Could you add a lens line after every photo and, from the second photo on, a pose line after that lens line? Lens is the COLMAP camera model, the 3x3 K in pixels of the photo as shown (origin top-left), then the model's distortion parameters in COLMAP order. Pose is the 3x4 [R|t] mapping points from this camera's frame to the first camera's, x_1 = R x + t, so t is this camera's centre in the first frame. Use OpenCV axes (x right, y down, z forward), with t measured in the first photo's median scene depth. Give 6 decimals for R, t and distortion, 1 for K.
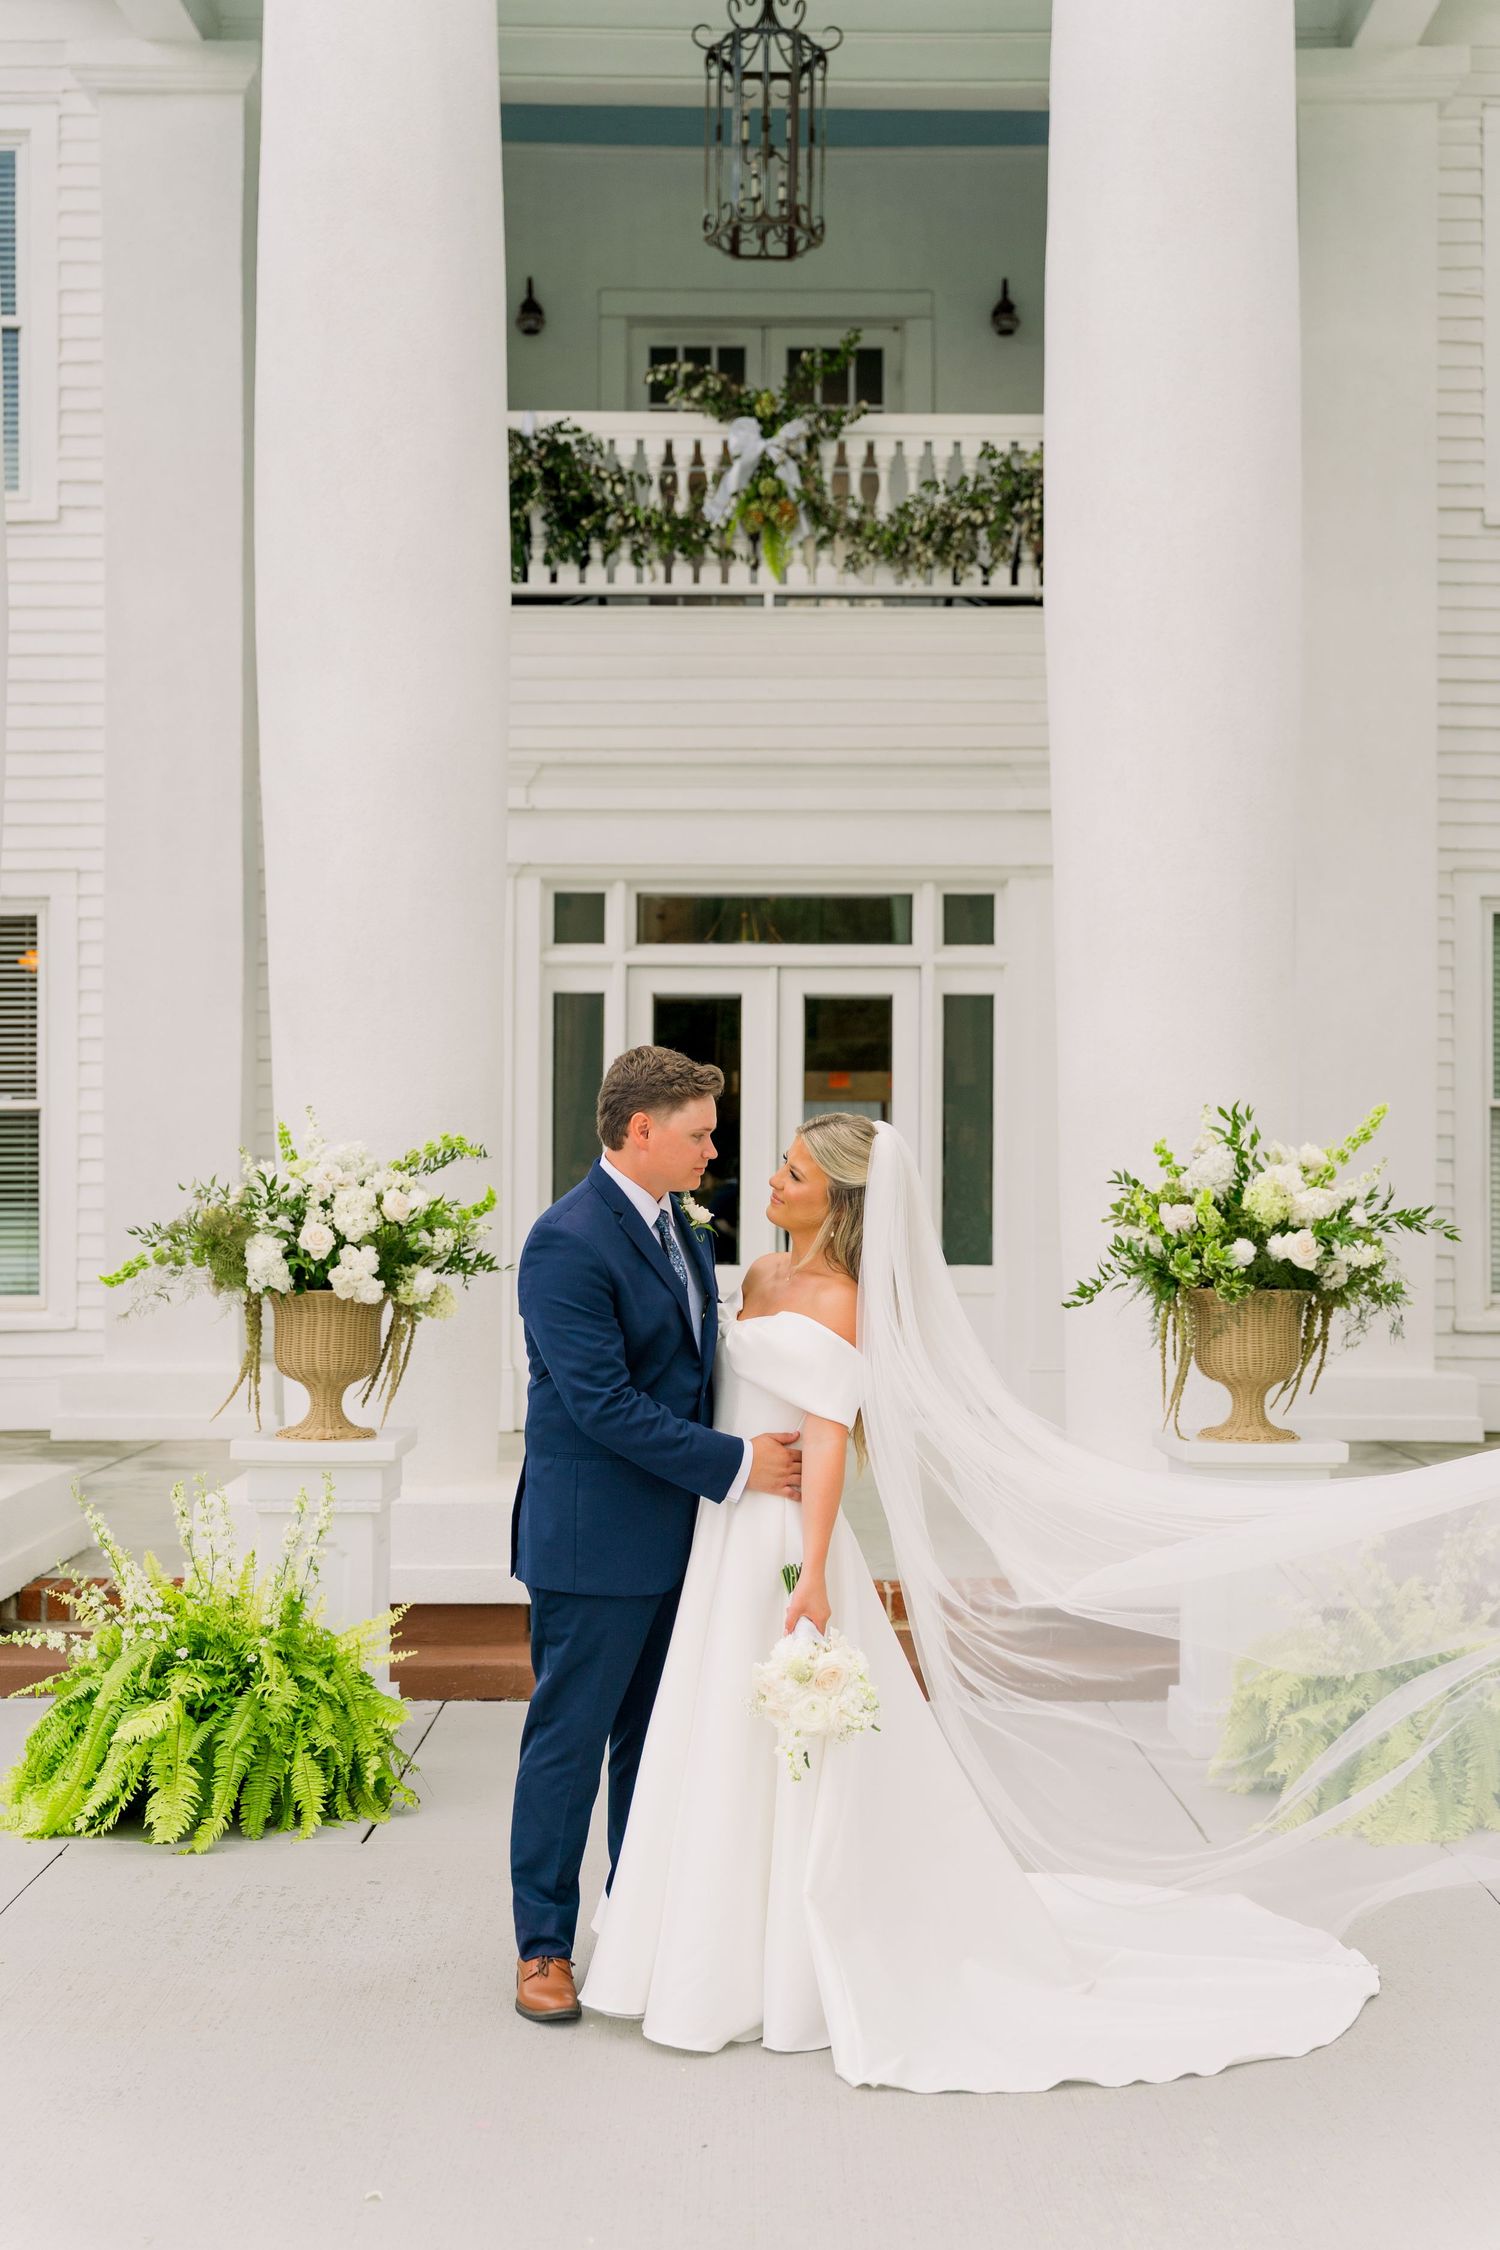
lens RADIAL K [[2509.6, 0, 748.8], [0, 2509.6, 1140.3], [0, 0, 1]] dist [0.017588, 0.000000]
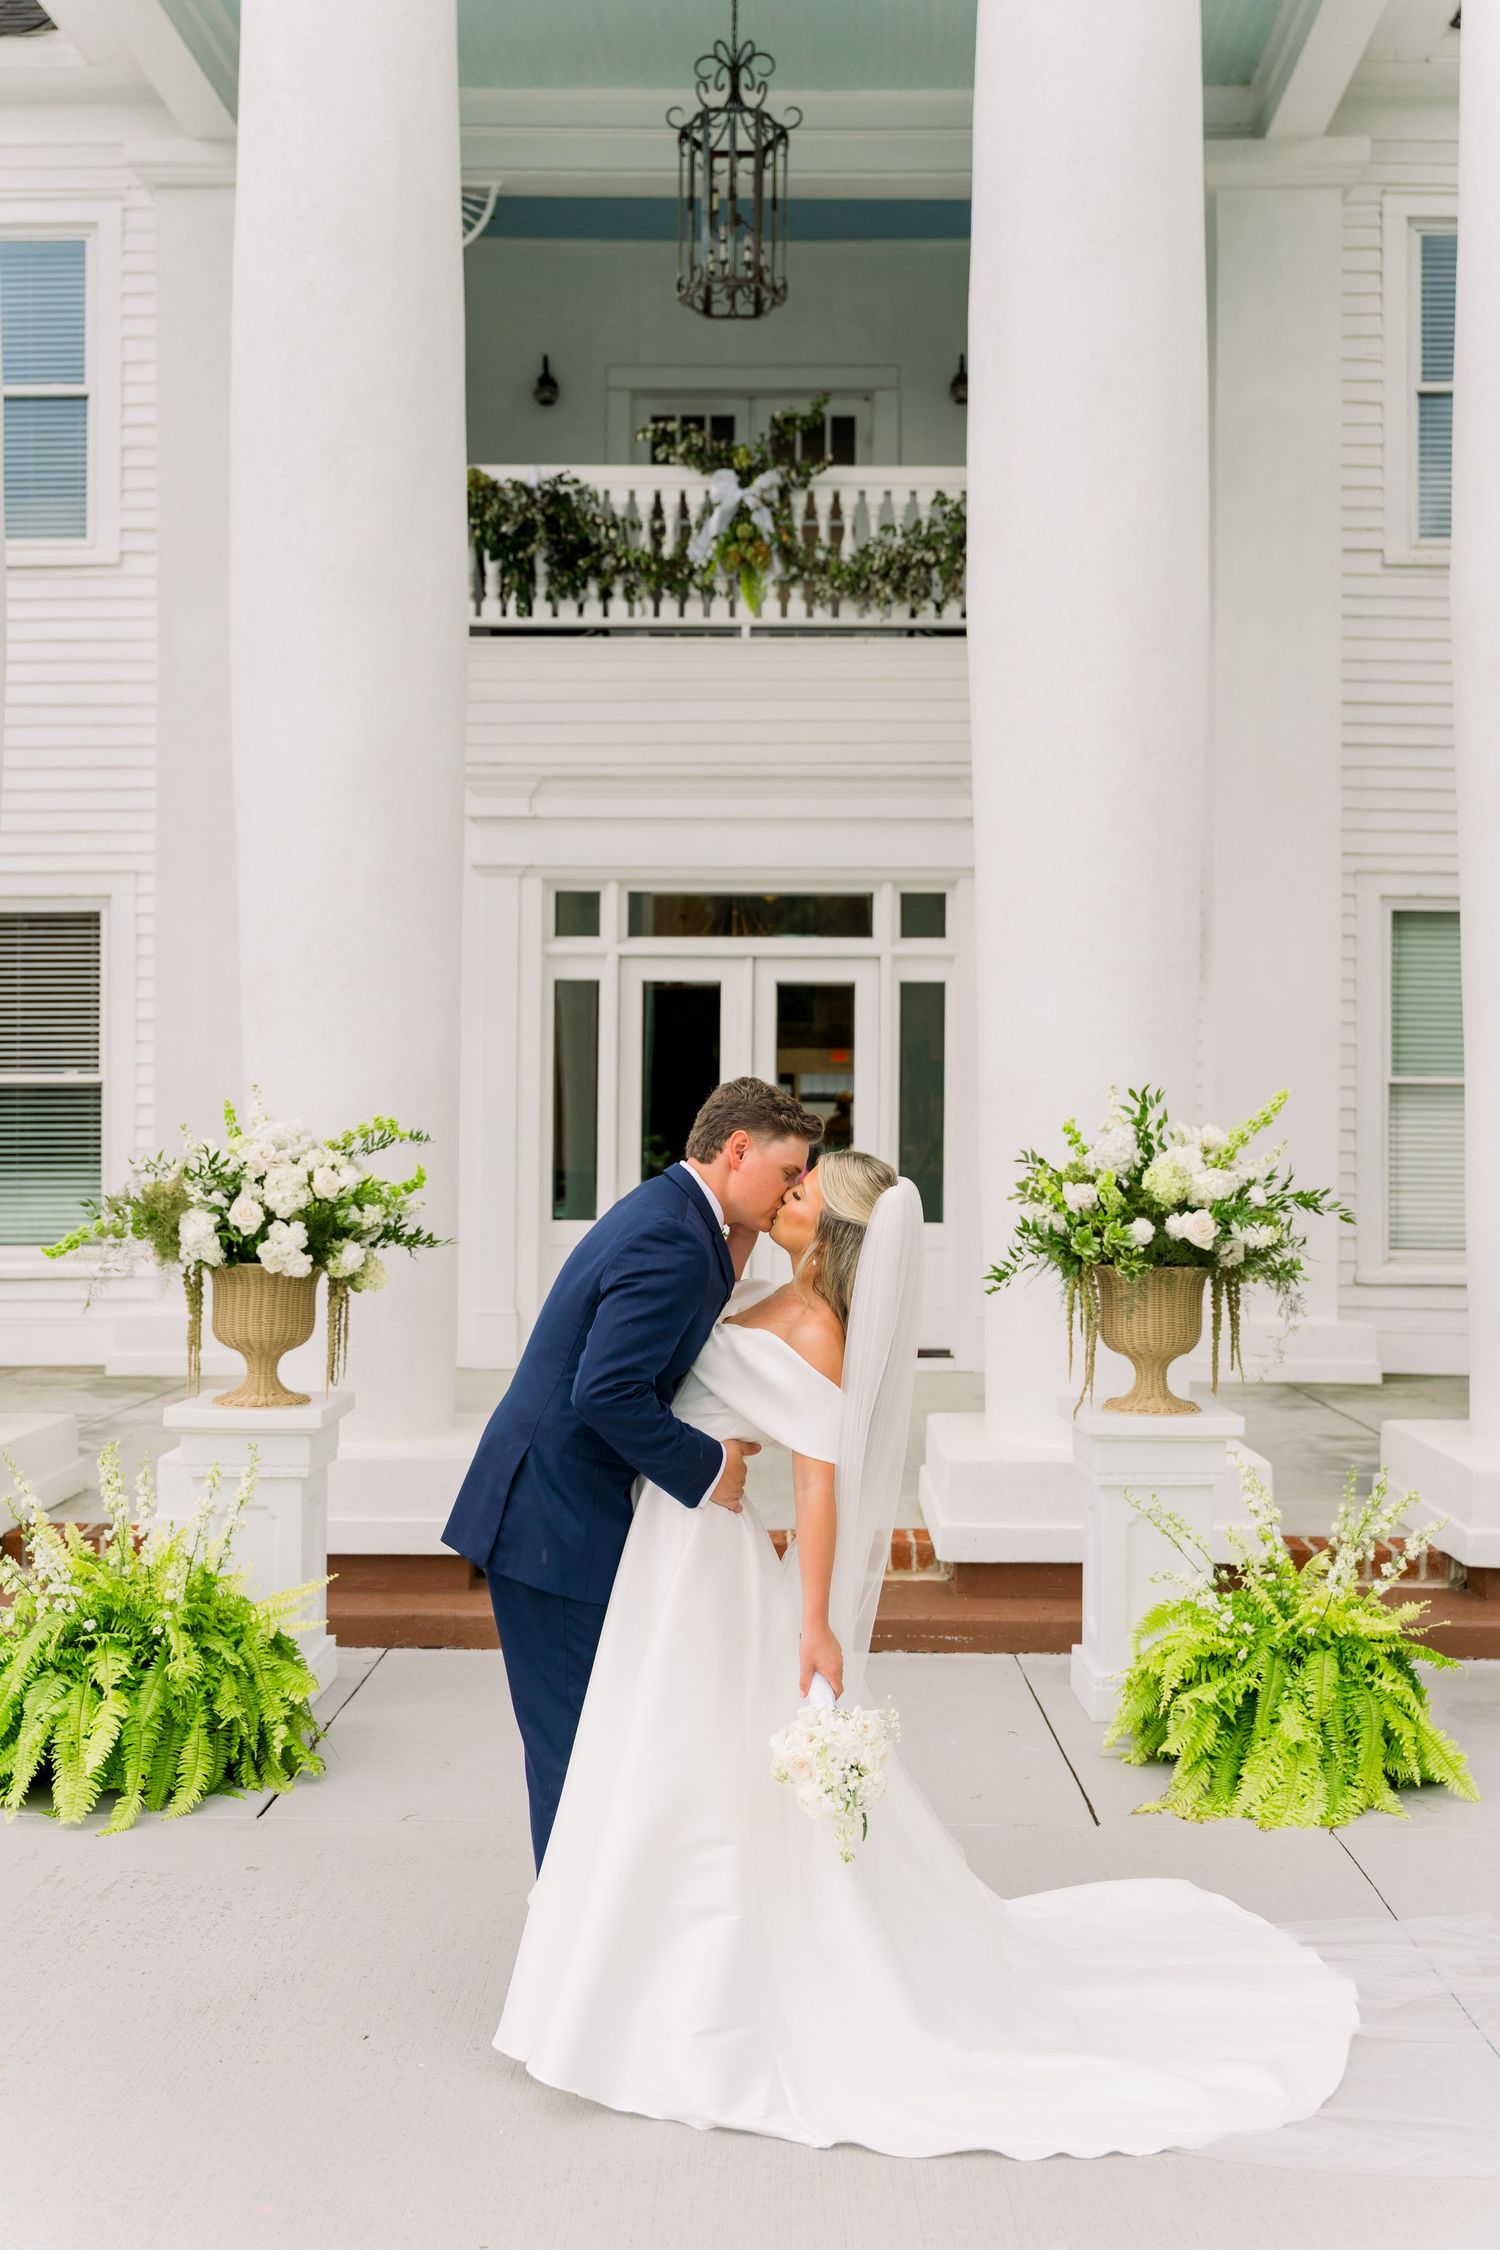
lens RADIAL K [[2004.8, 0, 751.6], [0, 2004.8, 1112.1], [0, 0, 1]] dist [-0.010797, 0.007660]
pose [[0.999751, 0.003070, -0.022115, 0.031403], [-0.002954, 0.999982, 0.005288, -0.004619], [0.022131, -0.005221, 0.999741, 0.102335]]
